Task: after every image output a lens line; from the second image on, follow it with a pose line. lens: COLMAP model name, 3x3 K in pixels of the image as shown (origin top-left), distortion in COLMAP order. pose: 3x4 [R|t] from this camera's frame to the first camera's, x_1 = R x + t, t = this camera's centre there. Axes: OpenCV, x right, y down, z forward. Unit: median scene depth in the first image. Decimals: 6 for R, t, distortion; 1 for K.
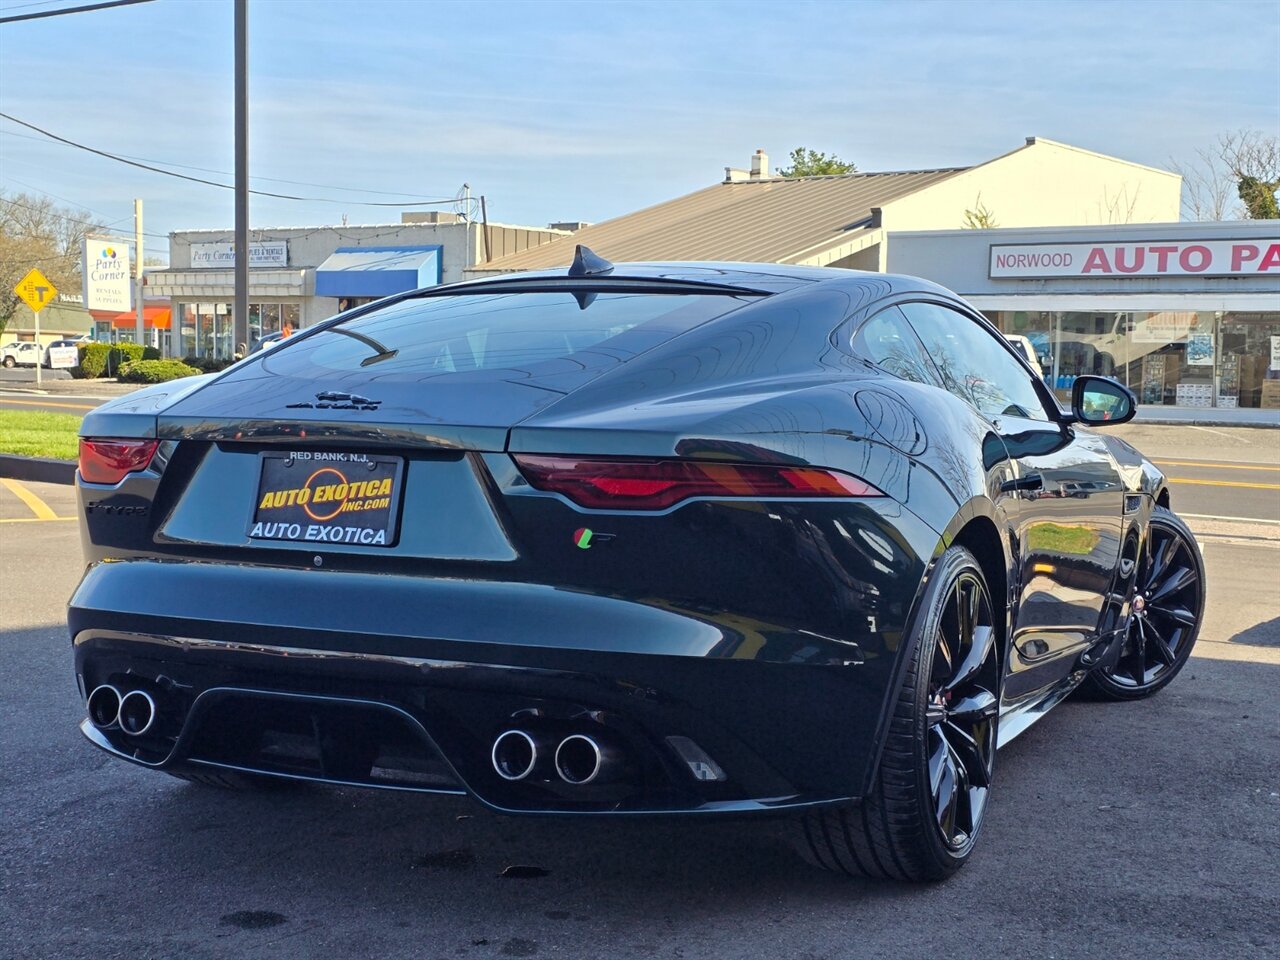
lens RADIAL K [[1803.8, 0, 663.7], [0, 1803.8, 480.9], [0, 0, 1]] dist [0.197570, -0.560297]
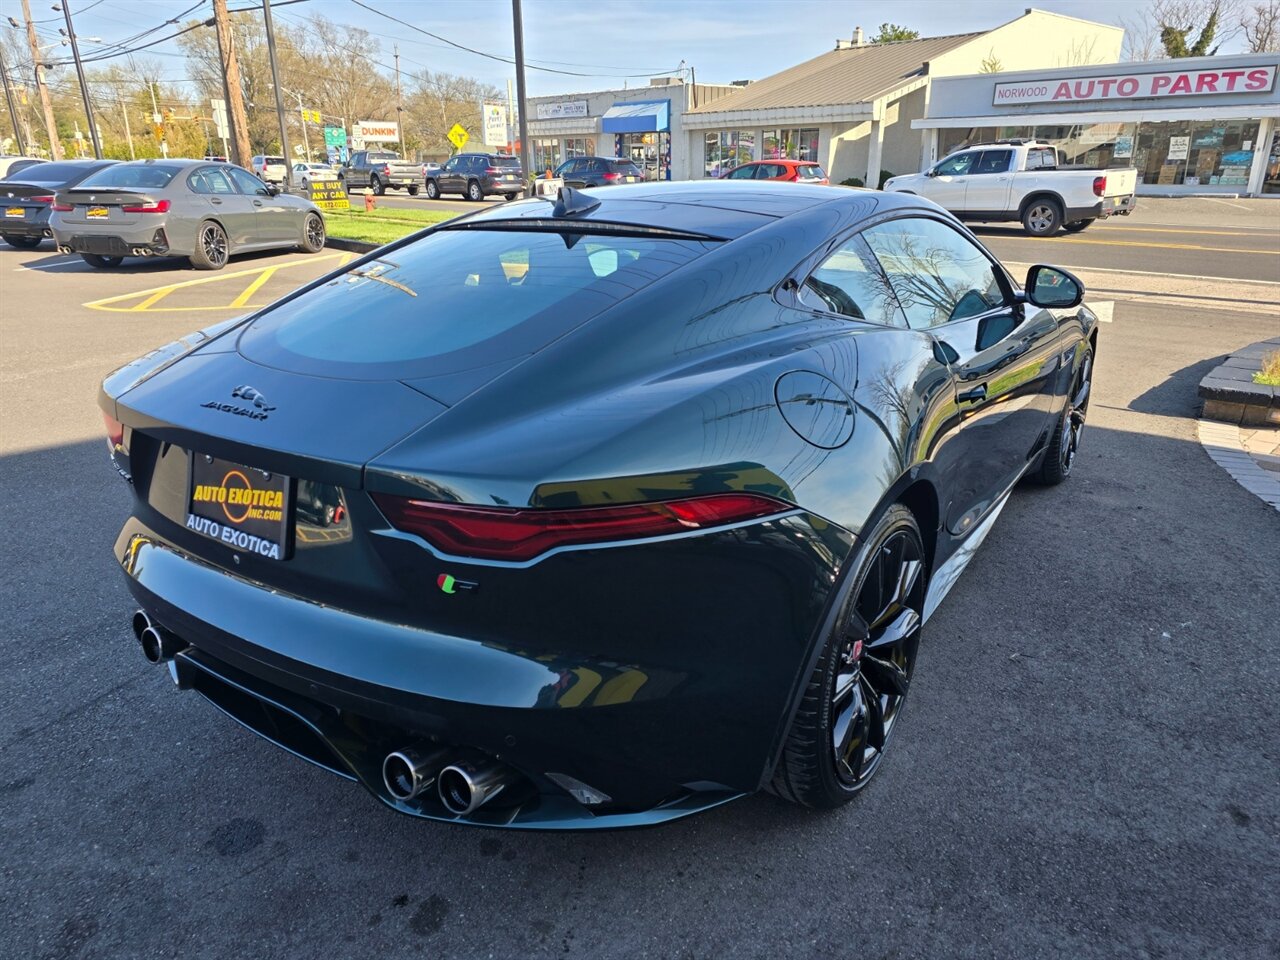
lens RADIAL K [[891.5, 0, 635.8], [0, 891.5, 491.8], [0, 0, 1]] dist [0.054476, -0.037782]
pose [[0.983990, 0.031897, -0.175348, 0.014602], [0.019738, 0.958300, 0.285082, -0.015850], [0.177130, -0.283979, 0.942328, 0.065248]]
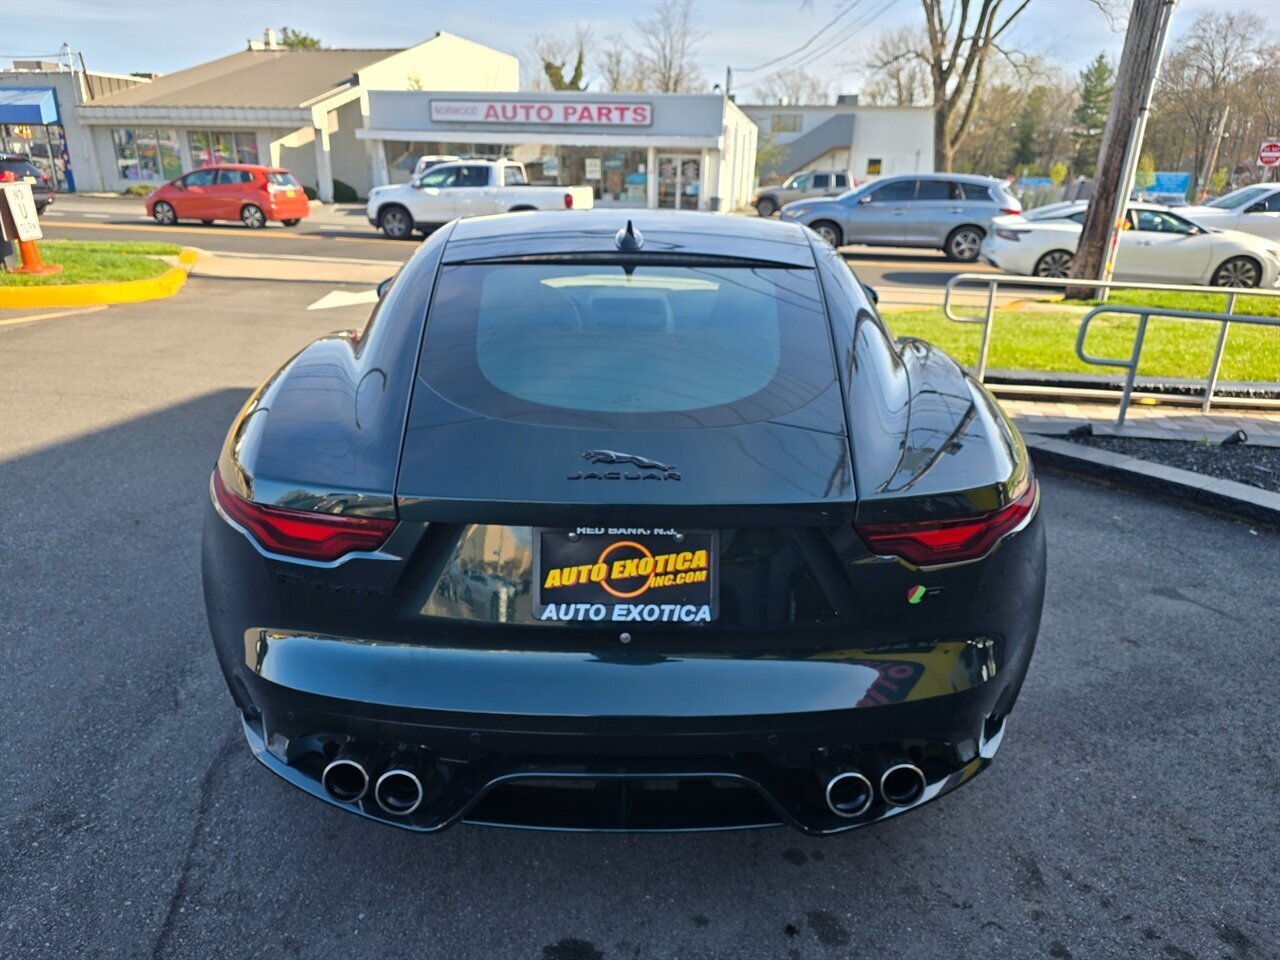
lens RADIAL K [[900.8, 0, 640.5], [0, 900.8, 491.3], [0, 0, 1]] dist [0.042318, -0.034568]
pose [[0.905150, -0.146911, 0.398899, -0.041944], [0.027540, 0.956678, 0.289844, -0.019422], [-0.424199, -0.251366, 0.869983, 0.069821]]
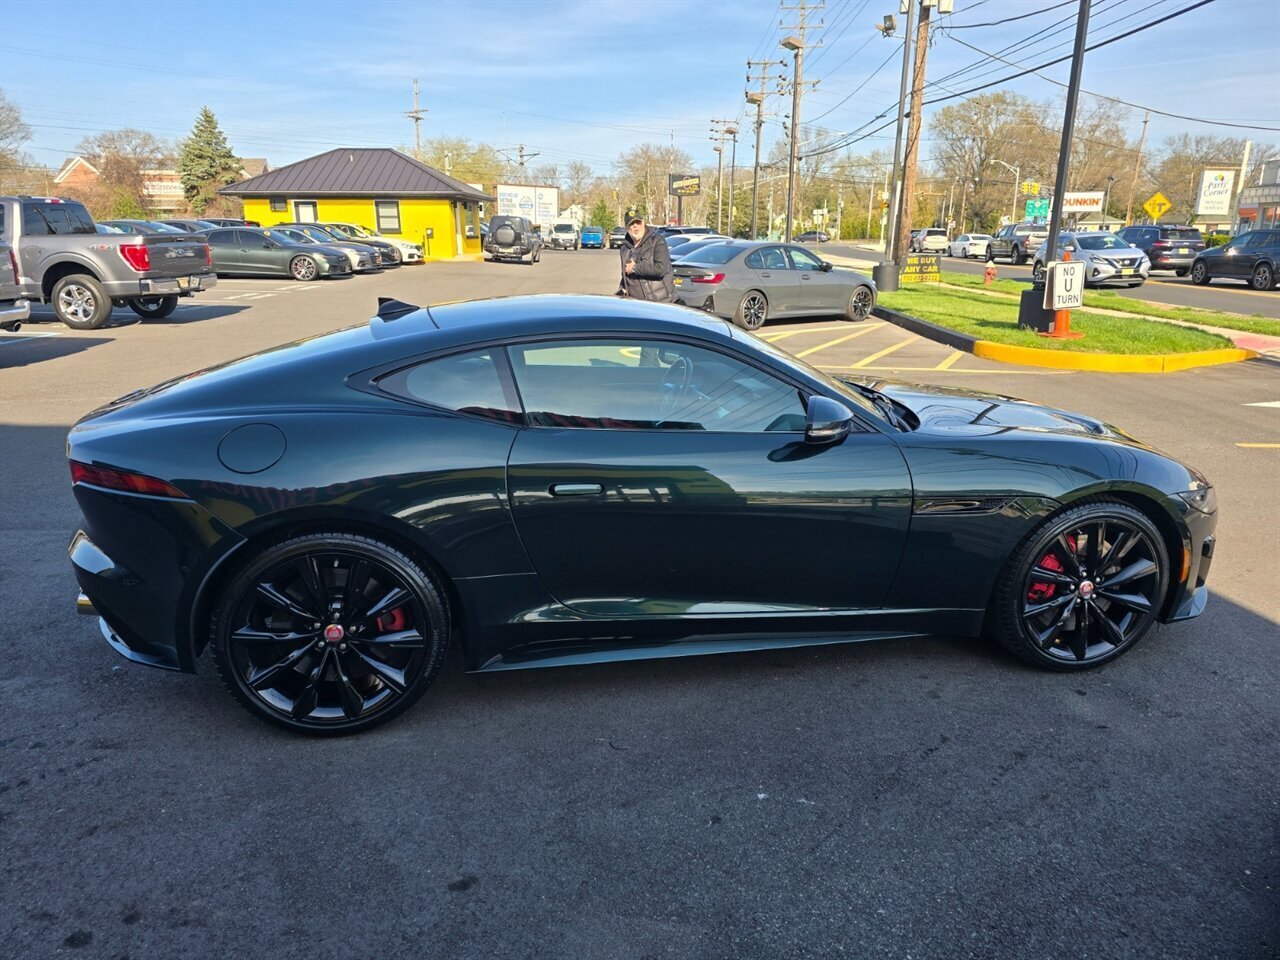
lens RADIAL K [[900.8, 0, 640.5], [0, 900.8, 491.3], [0, 0, 1]] dist [0.042318, -0.034568]
pose [[0.575637, 0.200936, -0.792633, 0.113807], [-0.031328, 0.974046, 0.224174, -0.021817], [0.817105, -0.104211, 0.566991, 0.104704]]
